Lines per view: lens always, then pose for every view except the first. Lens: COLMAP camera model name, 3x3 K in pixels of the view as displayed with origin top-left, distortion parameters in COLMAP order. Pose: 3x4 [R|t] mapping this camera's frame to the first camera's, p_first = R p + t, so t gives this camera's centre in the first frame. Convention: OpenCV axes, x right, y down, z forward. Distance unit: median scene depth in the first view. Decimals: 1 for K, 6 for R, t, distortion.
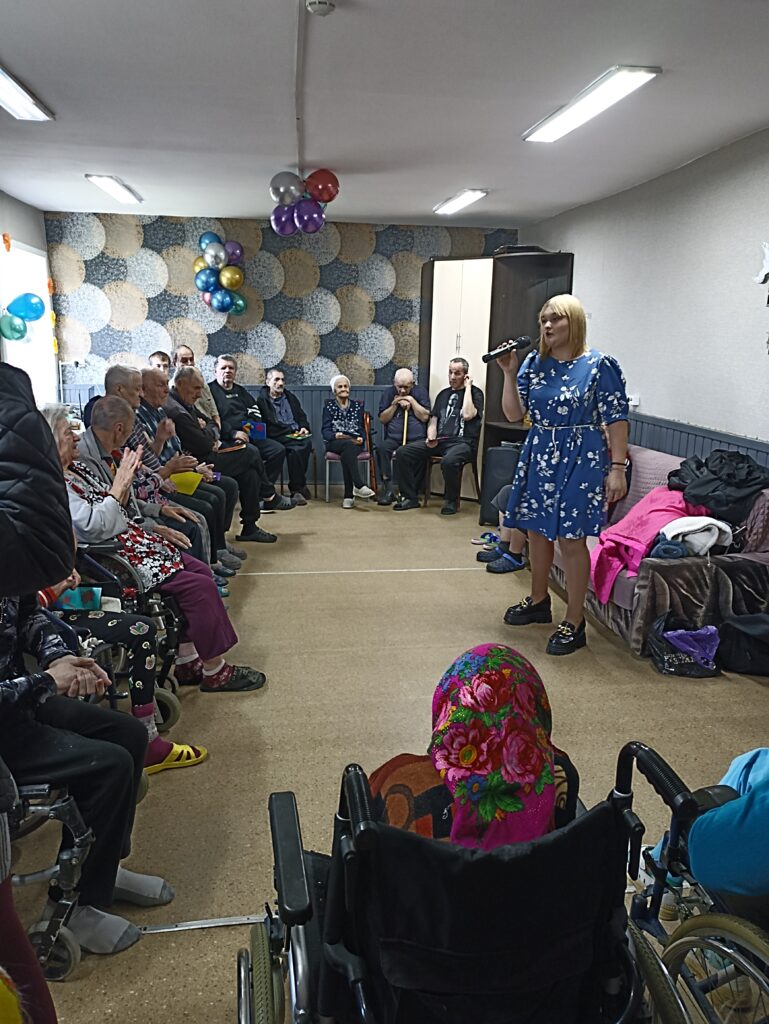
lens RADIAL K [[774.8, 0, 394.2], [0, 774.8, 502.3], [0, 0, 1]] dist [0.046704, -0.018758]
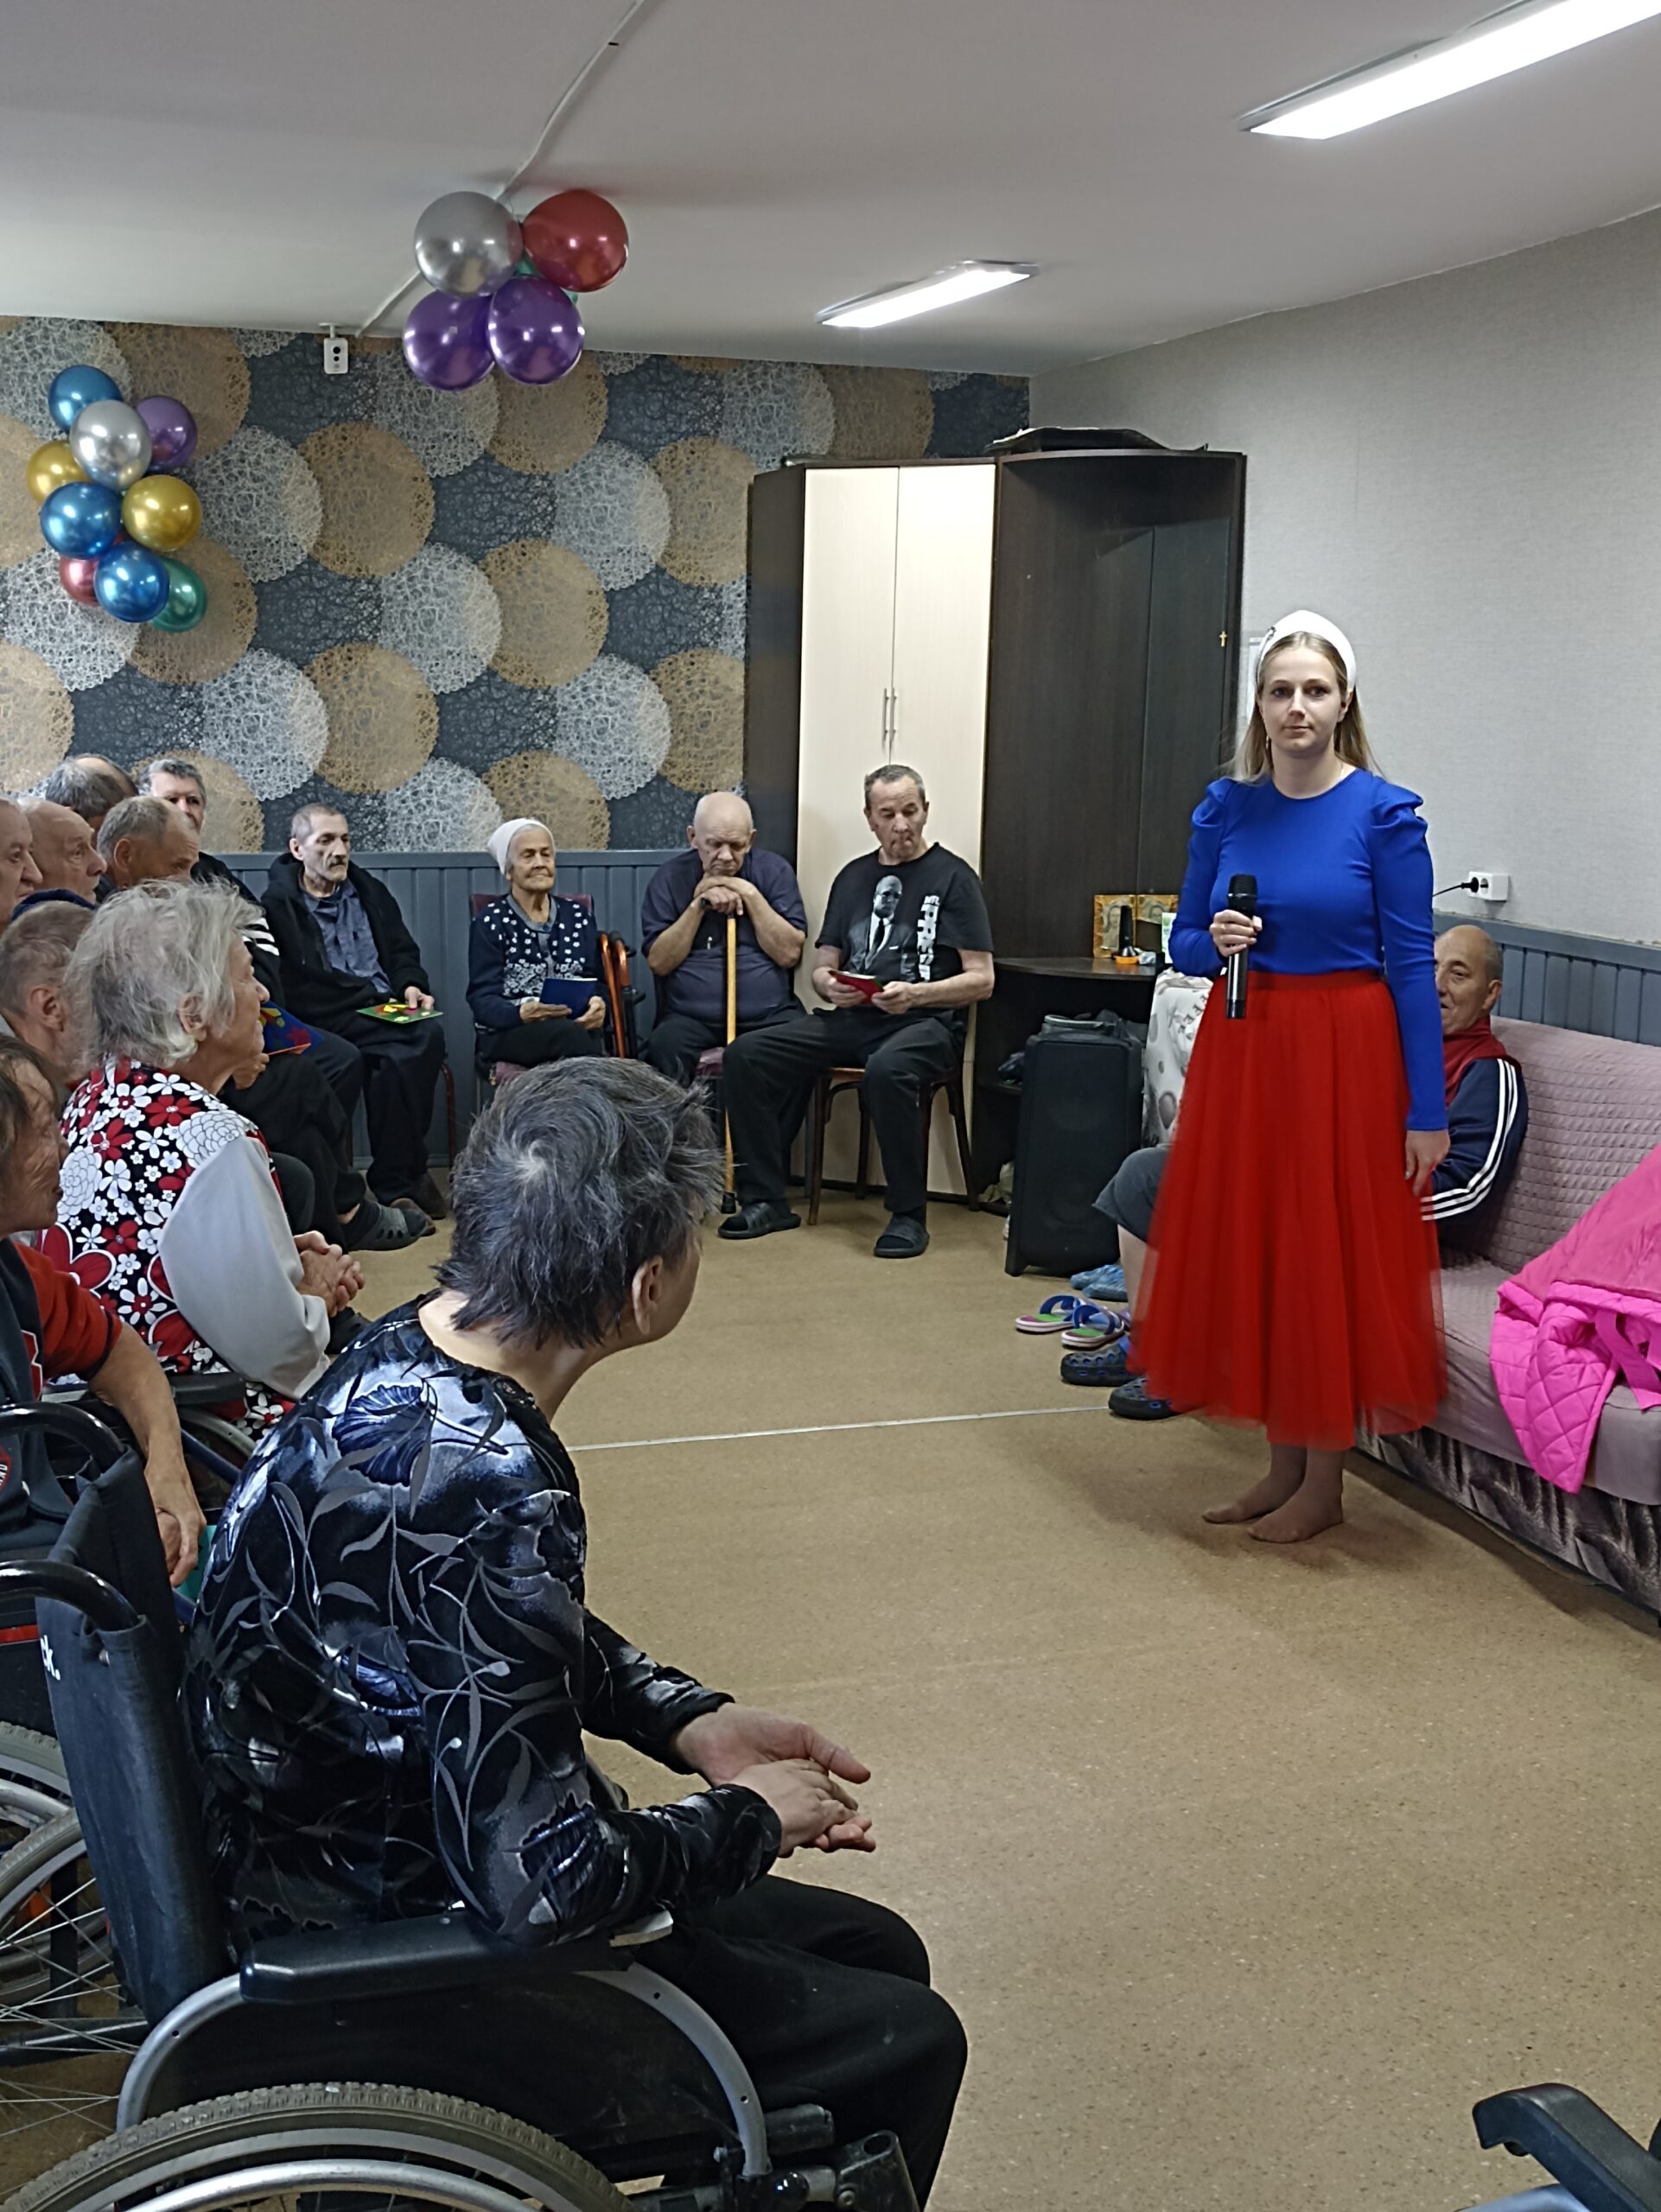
lens RADIAL K [[2441.2, 0, 852.1], [0, 2441.2, 1101.5], [0, 0, 1]] dist [0.033283, 0.000000]
pose [[0.985495, -0.029750, 0.167074, -0.138373], [0.037088, 0.998472, -0.040974, -0.003951], [-0.165599, 0.046576, 0.985093, 0.000860]]
